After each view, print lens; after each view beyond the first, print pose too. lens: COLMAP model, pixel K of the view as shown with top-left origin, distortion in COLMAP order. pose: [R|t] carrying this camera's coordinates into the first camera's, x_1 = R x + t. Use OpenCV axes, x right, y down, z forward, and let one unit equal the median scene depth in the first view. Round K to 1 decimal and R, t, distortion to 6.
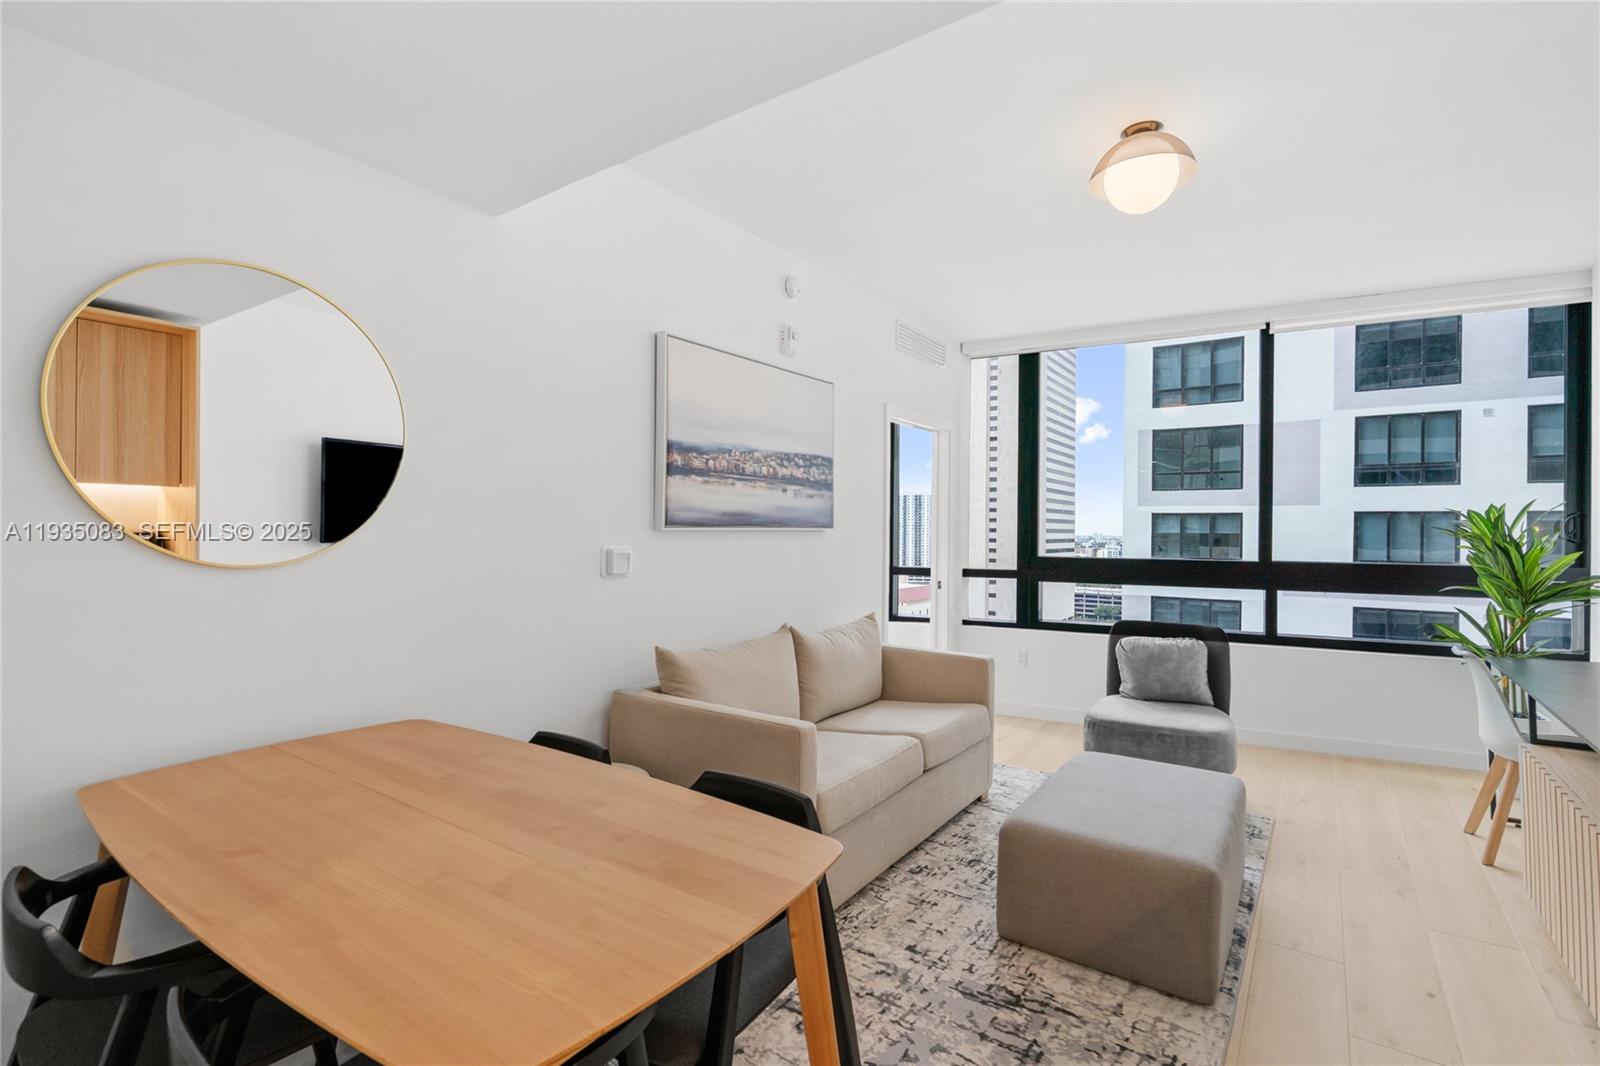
lens RADIAL K [[728.5, 0, 819.2], [0, 728.5, 535.9], [0, 0, 1]] dist [-0.010335, 0.005531]
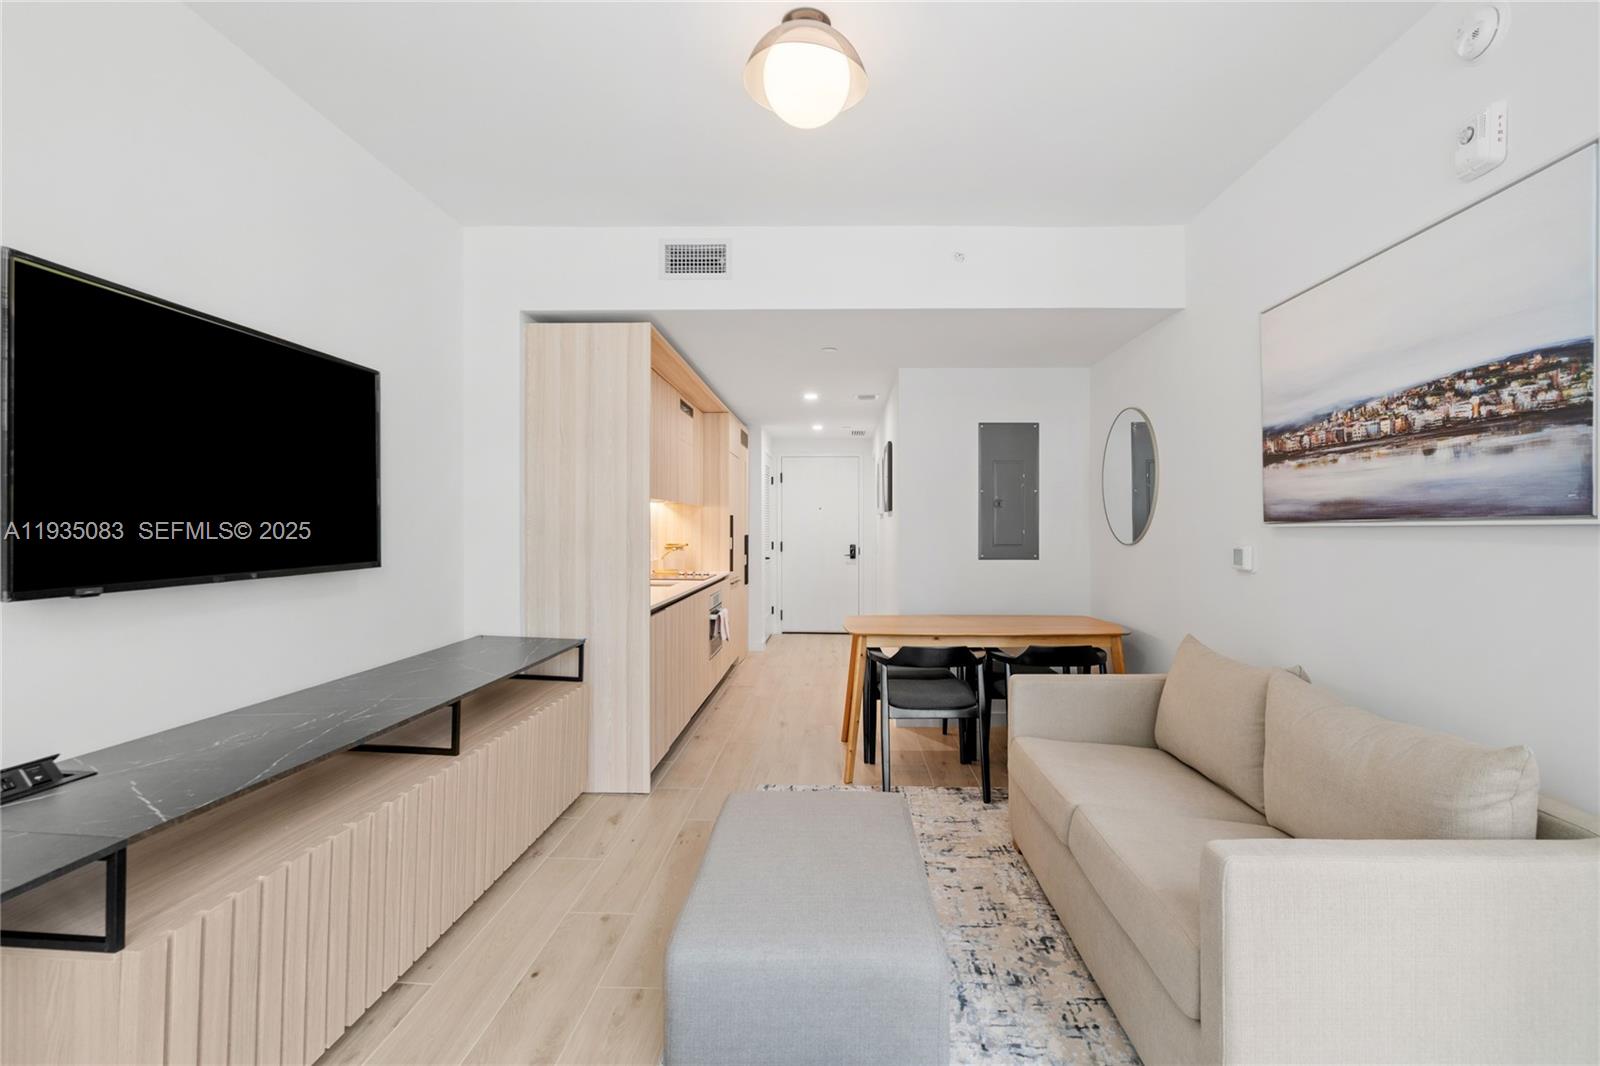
lens RADIAL K [[728.5, 0, 830.4], [0, 728.5, 531.8], [0, 0, 1]] dist [-0.010335, 0.005531]
pose [[-0.830110, -0.005747, -0.557570, 0.620914], [-0.012805, 0.999880, 0.008758, -0.002007], [0.557452, 0.014409, -0.830084, 1.203203]]
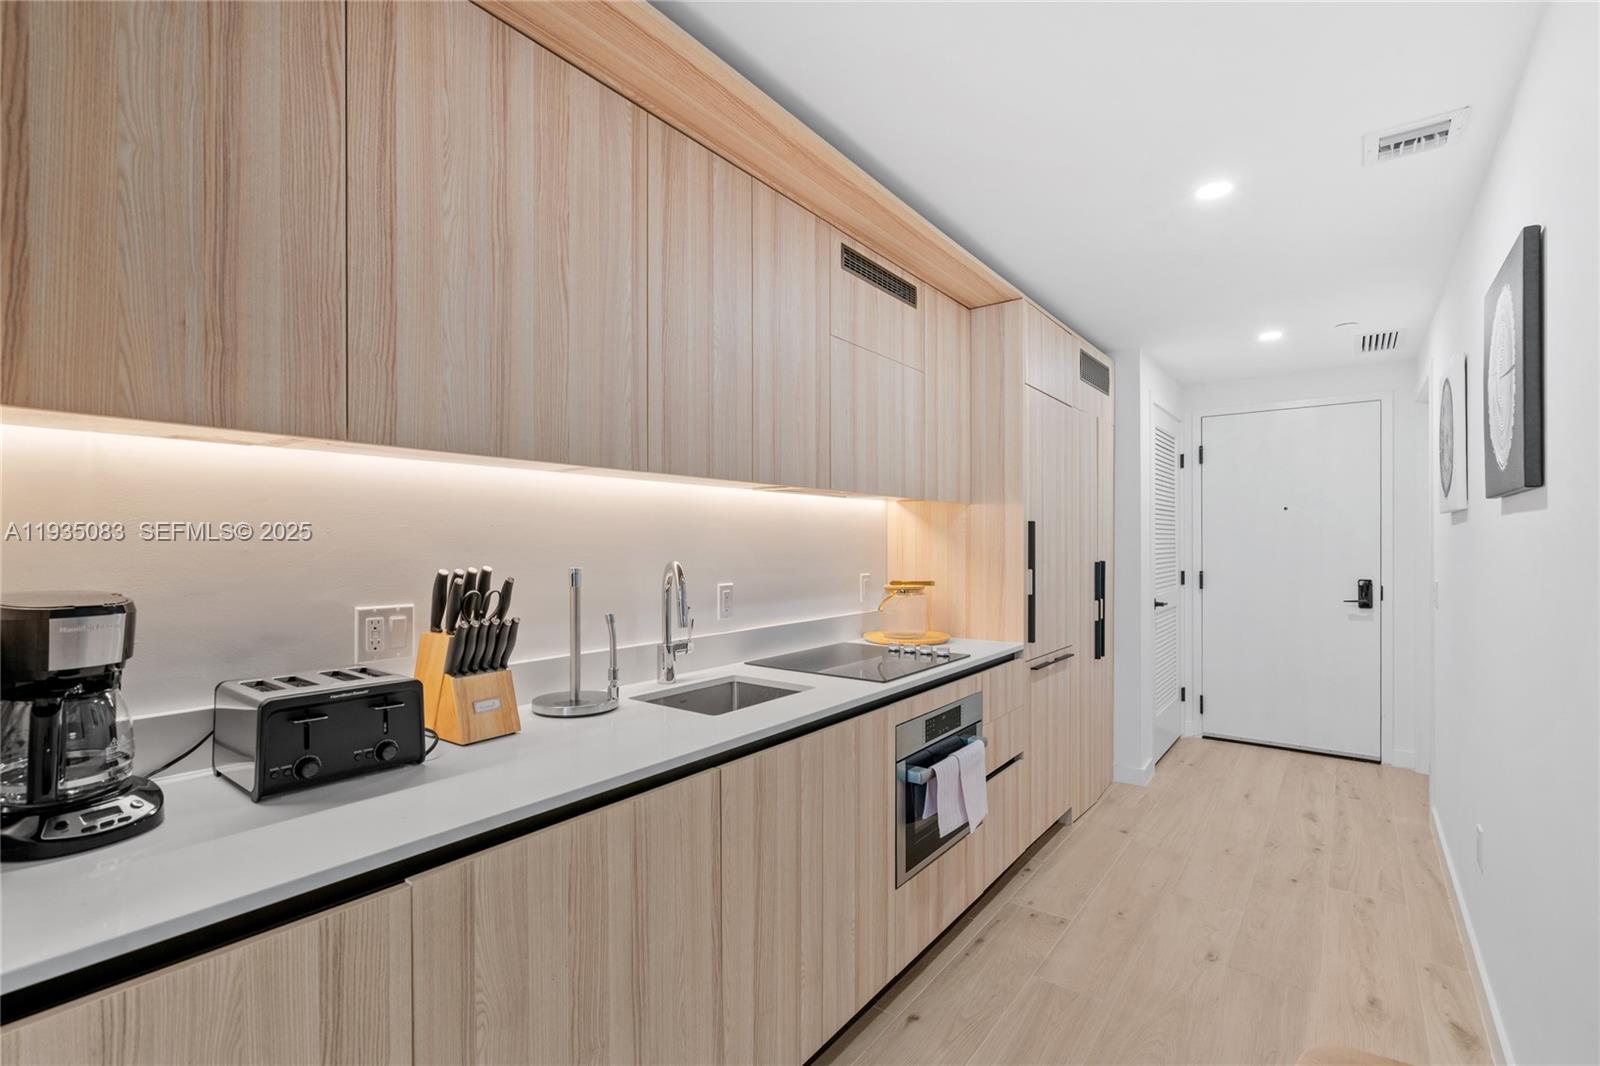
lens RADIAL K [[728.5, 0, 802.6], [0, 728.5, 547.0], [0, 0, 1]] dist [-0.010335, 0.005531]
pose [[-0.999127, -0.004456, 0.041531, 0.052843], [-0.003903, 0.999903, 0.013389, -0.003995], [-0.041587, 0.013216, -0.999047, 0.421283]]
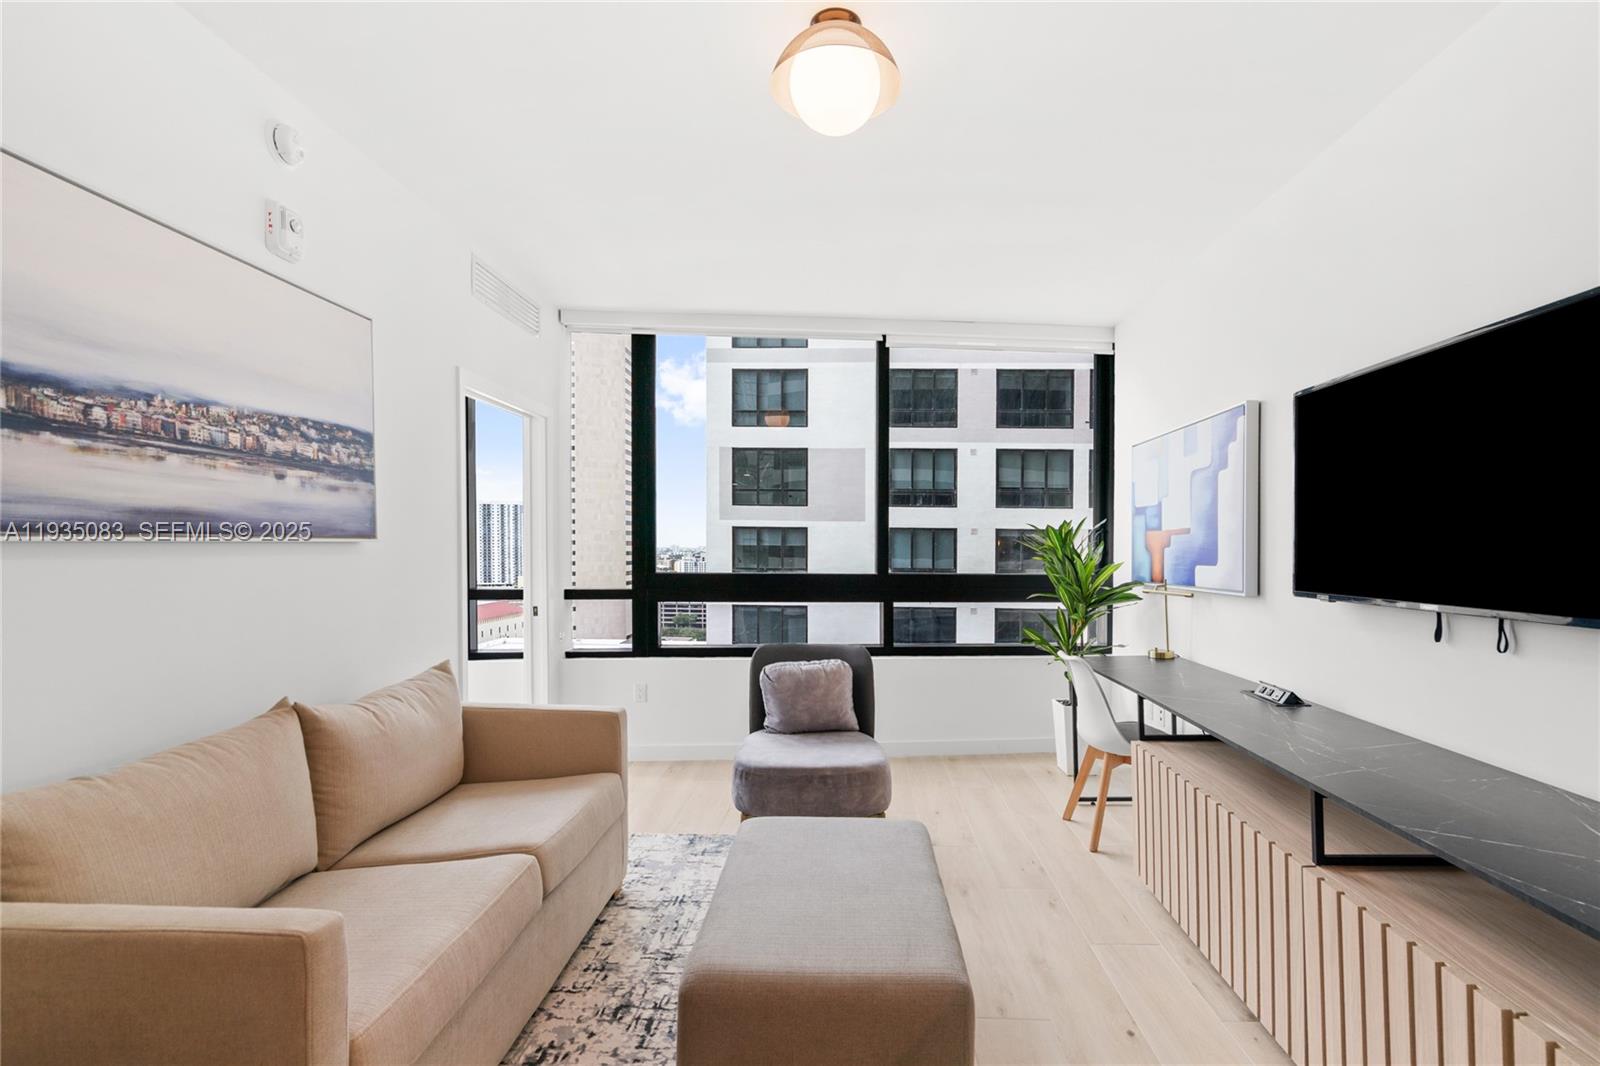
lens RADIAL K [[728.5, 0, 825.4], [0, 728.5, 574.6], [0, 0, 1]] dist [-0.010335, 0.005531]
pose [[0.842667, -0.023193, 0.537935, 0.007767], [0.004300, 0.999330, 0.036351, -0.001253], [-0.538418, -0.028319, 0.842202, 0.247926]]
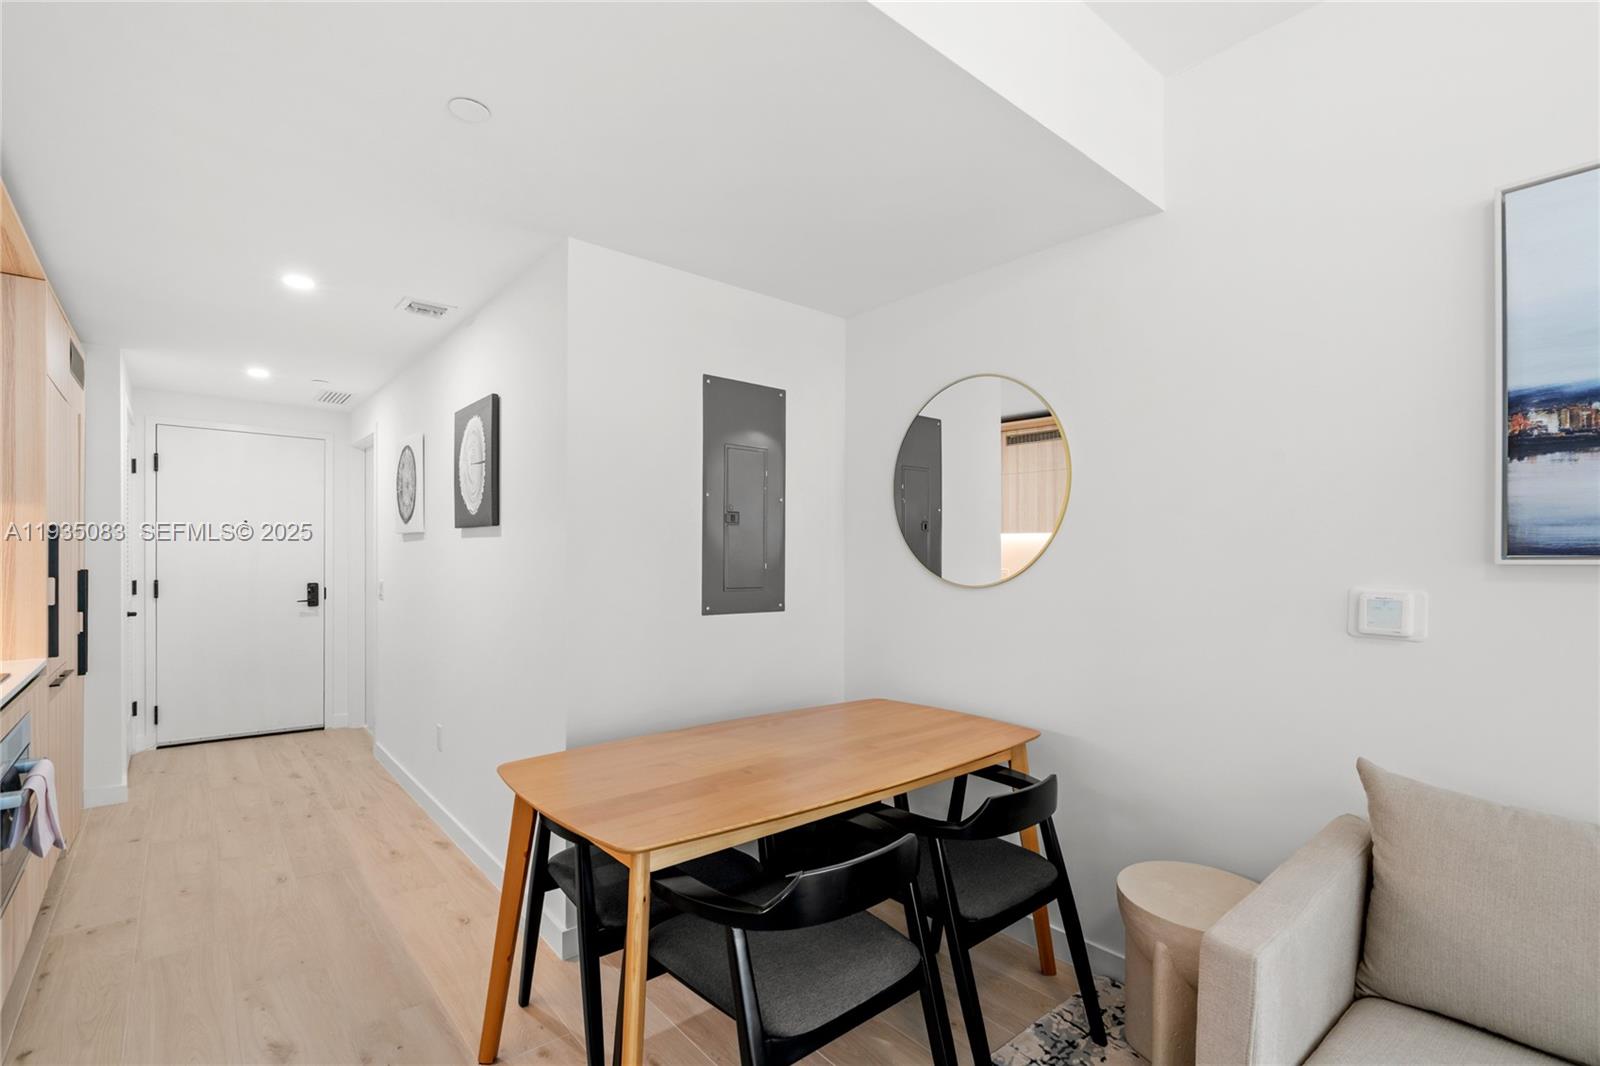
lens RADIAL K [[728.5, 0, 799.6], [0, 728.5, 562.4], [0, 0, 1]] dist [-0.010335, 0.005531]
pose [[-0.261207, -0.003520, -0.965276, 0.352158], [-0.018531, 0.999827, 0.001368, -0.000439], [0.965105, 0.018245, -0.261227, 0.535178]]
